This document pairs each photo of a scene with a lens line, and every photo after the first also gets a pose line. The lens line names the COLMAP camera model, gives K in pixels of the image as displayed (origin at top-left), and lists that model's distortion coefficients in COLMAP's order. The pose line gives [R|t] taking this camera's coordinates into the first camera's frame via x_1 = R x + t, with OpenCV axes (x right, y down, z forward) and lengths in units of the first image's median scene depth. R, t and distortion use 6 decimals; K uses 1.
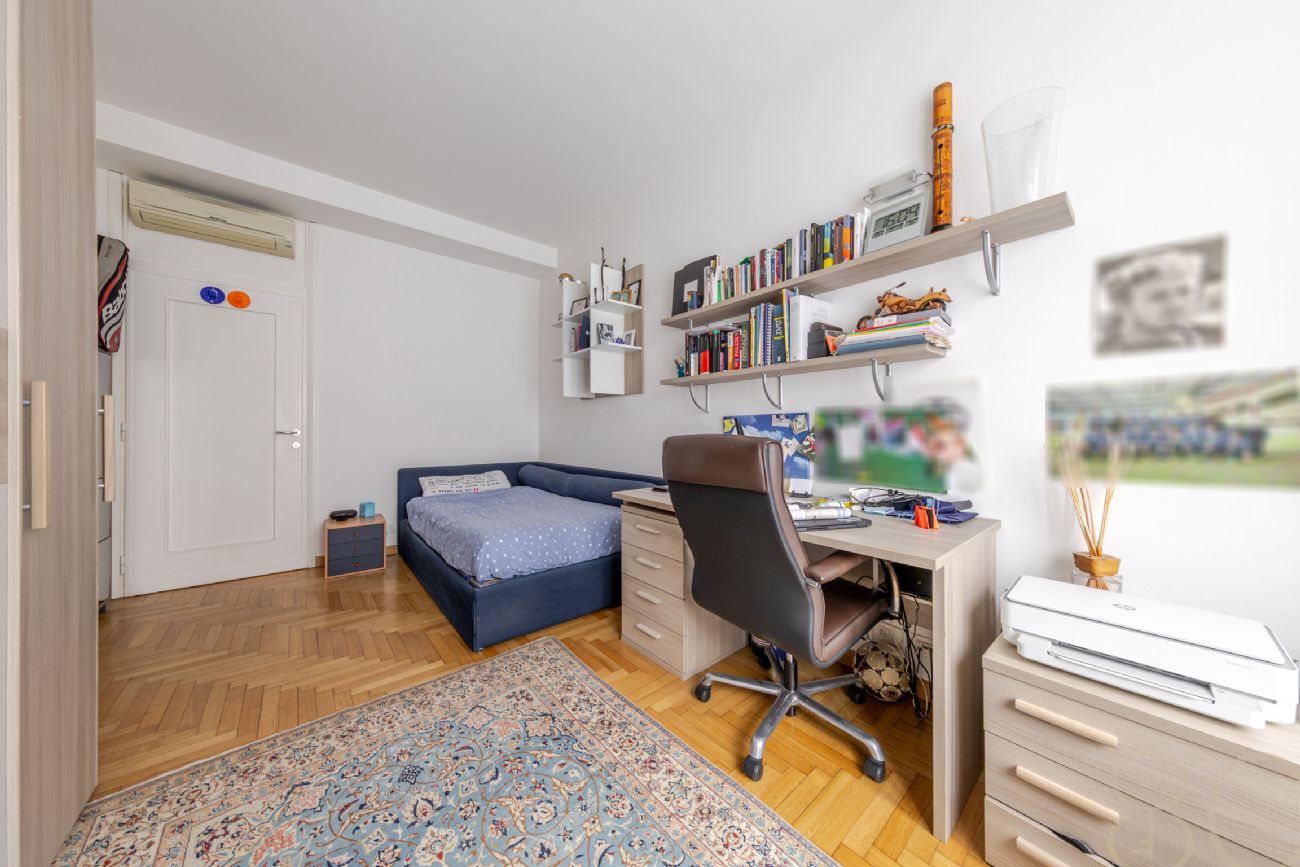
lens RADIAL K [[407.6, 0, 664.6], [0, 407.6, 430.7], [0, 0, 1]] dist [0.009099, -0.001570]
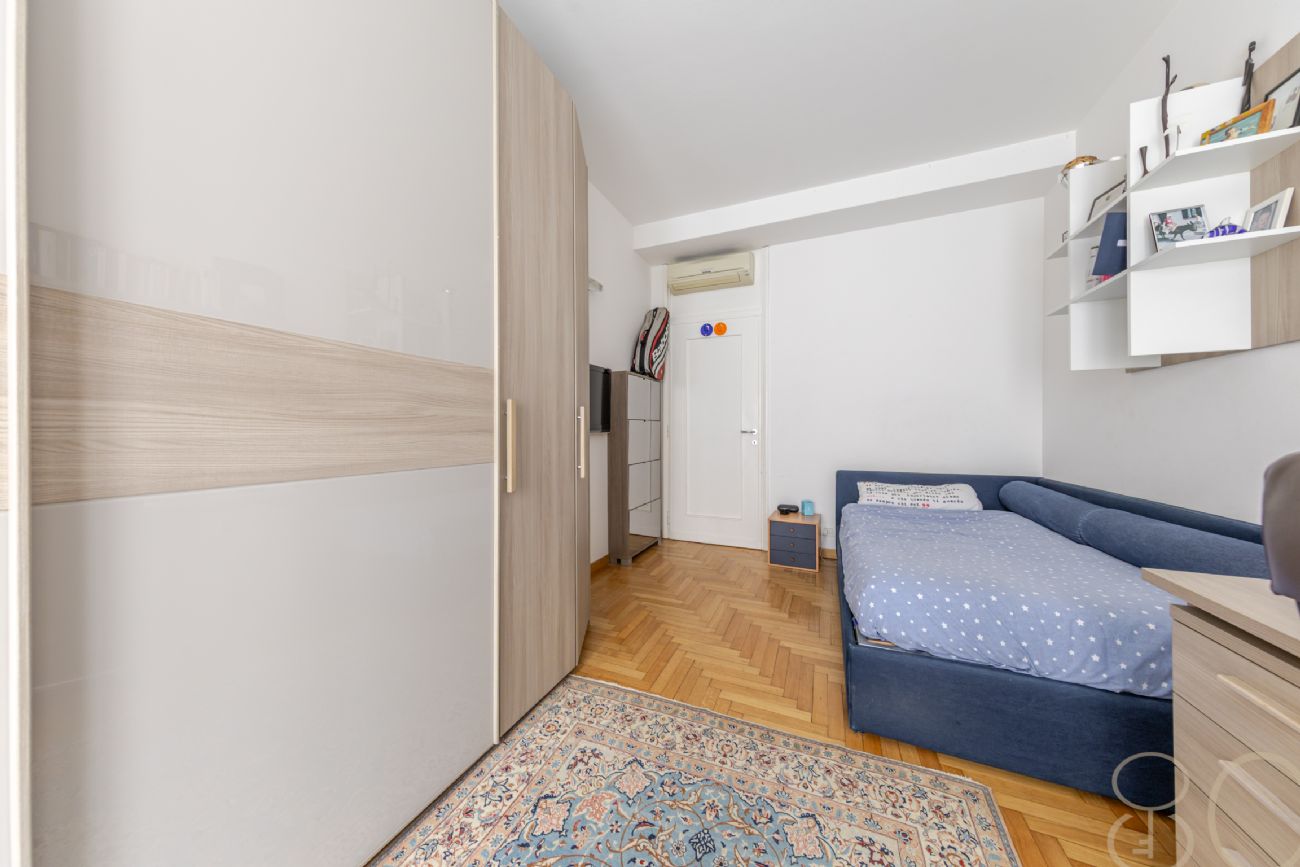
lens RADIAL K [[407.6, 0, 664.6], [0, 407.6, 430.7], [0, 0, 1]] dist [0.009099, -0.001570]
pose [[0.420522, 0.000279, -0.907282, 0.055406], [0.000943, 0.999999, 0.000745, -0.000183], [0.907282, -0.001169, 0.420522, 0.315723]]
